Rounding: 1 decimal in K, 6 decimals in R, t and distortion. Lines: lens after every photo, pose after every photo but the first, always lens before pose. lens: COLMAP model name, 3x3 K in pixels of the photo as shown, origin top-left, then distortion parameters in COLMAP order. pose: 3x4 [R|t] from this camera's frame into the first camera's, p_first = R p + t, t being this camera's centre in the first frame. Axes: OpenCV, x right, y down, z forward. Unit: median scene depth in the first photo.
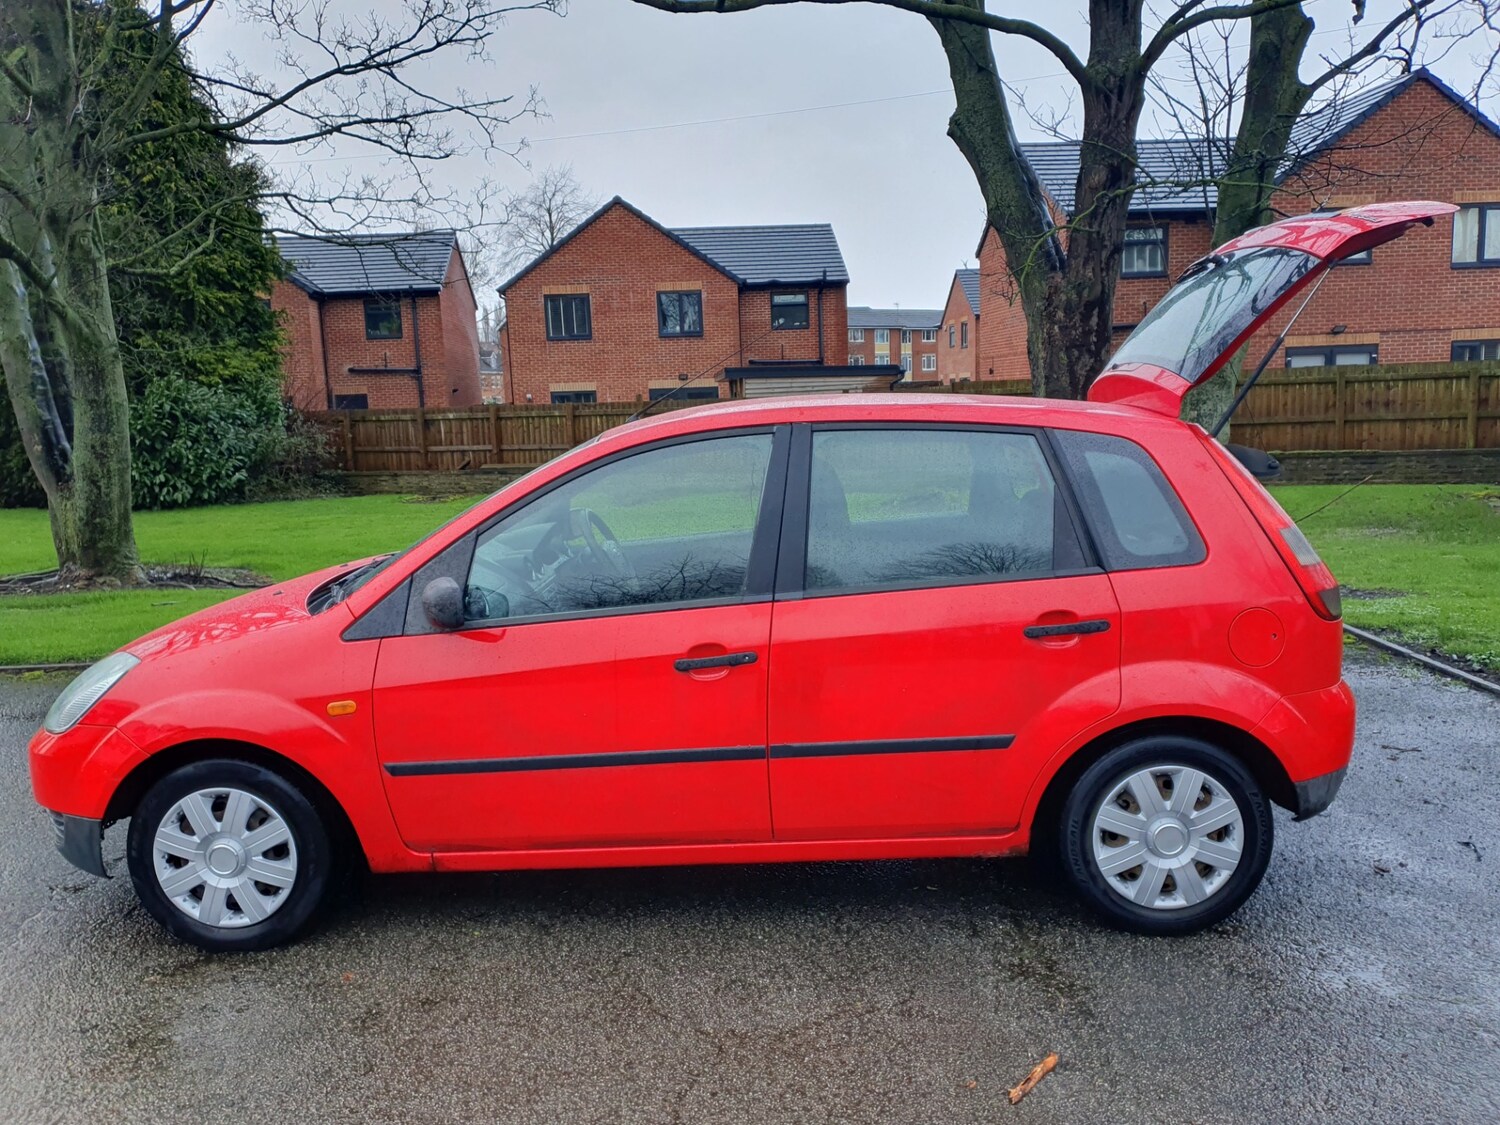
lens RADIAL K [[1176.6, 0, 760.0], [0, 1176.6, 570.2], [0, 0, 1]] dist [0.042615, -0.047233]
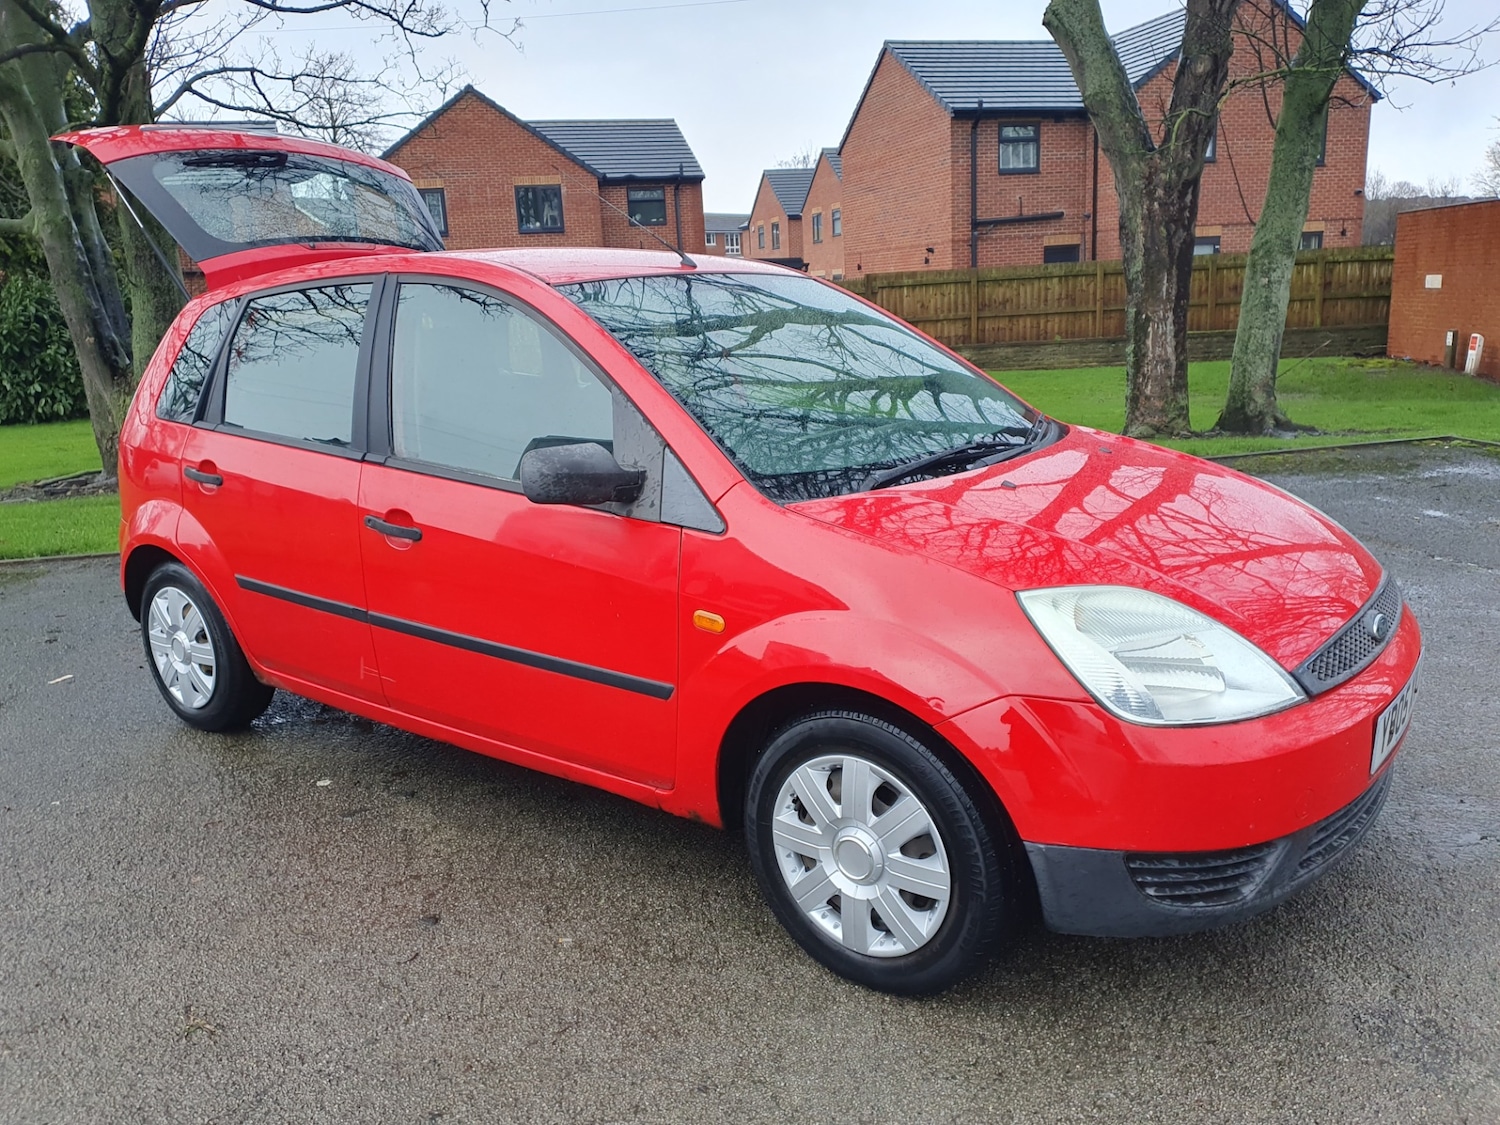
lens RADIAL K [[1174.7, 0, 751.5], [0, 1174.7, 591.3], [0, 0, 1]] dist [0.009250, 0.009000]
pose [[0.977970, -0.063049, 0.198998, -0.175438], [0.044378, 0.994301, 0.096936, 0.017120], [-0.203976, -0.085969, 0.975194, -0.024670]]
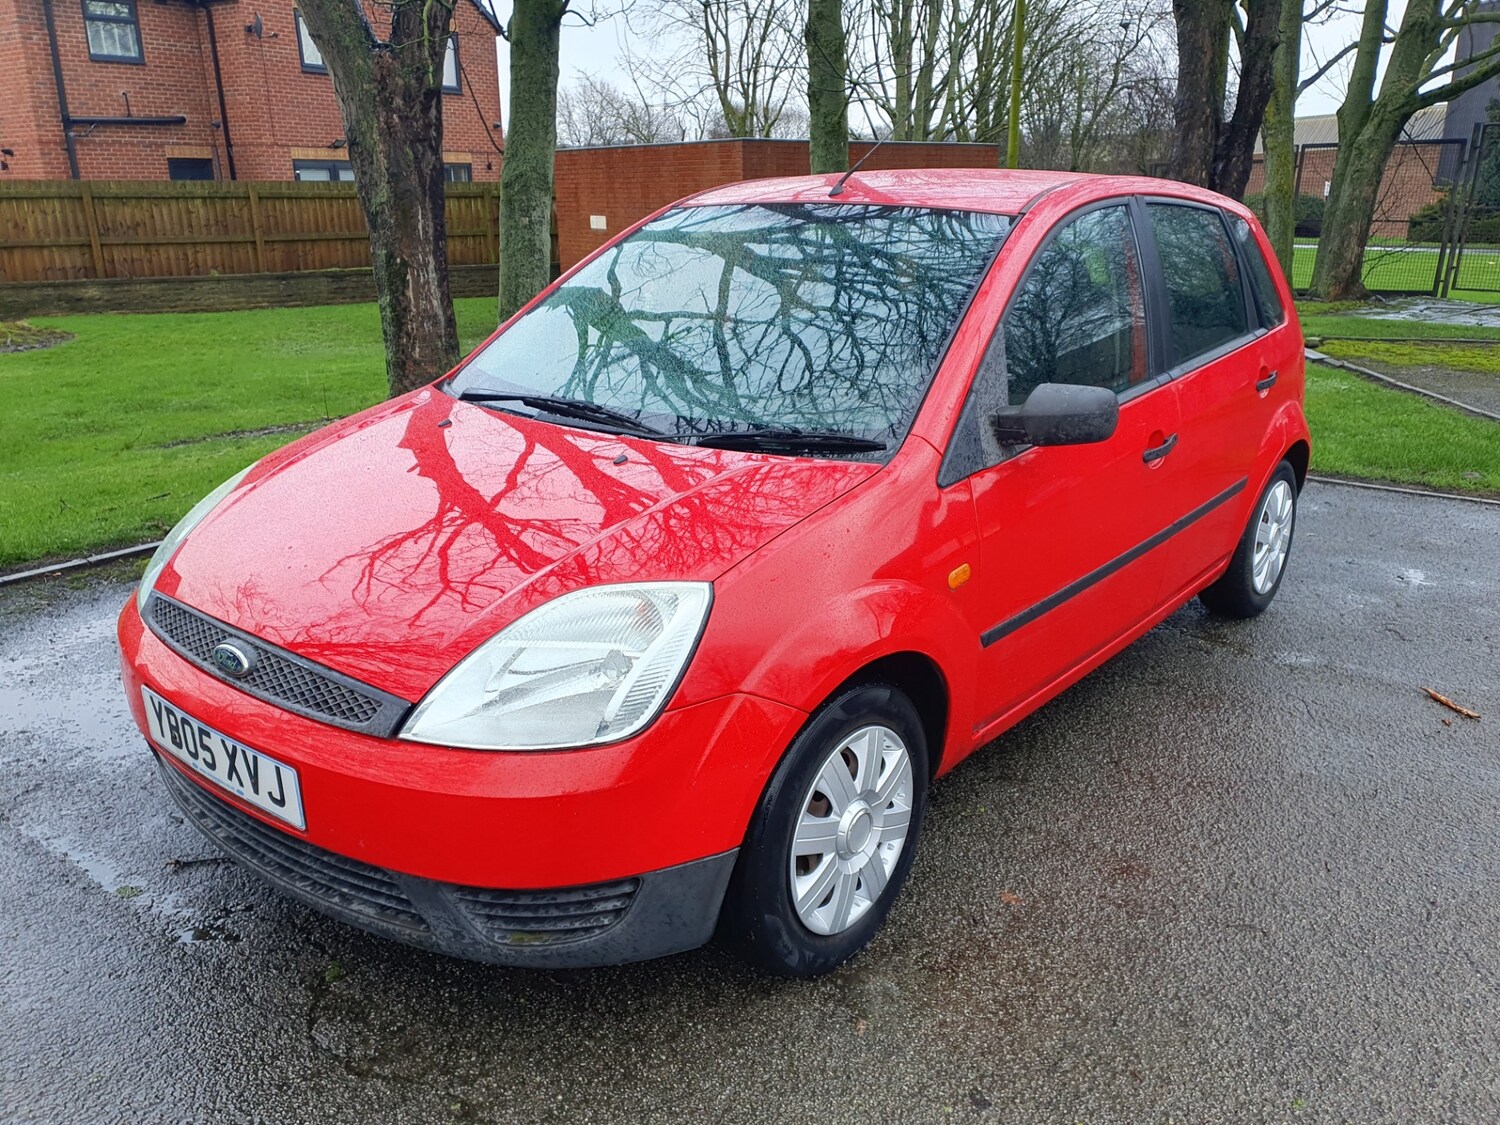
lens RADIAL K [[1178.1, 0, 748.2], [0, 1178.1, 595.8], [0, 0, 1]] dist [-0.005678, 0.033688]
pose [[0.613078, -0.222800, 0.757955, -0.159615], [0.095757, 0.973292, 0.208645, -0.006231], [-0.784198, -0.055336, 0.618039, 0.102603]]
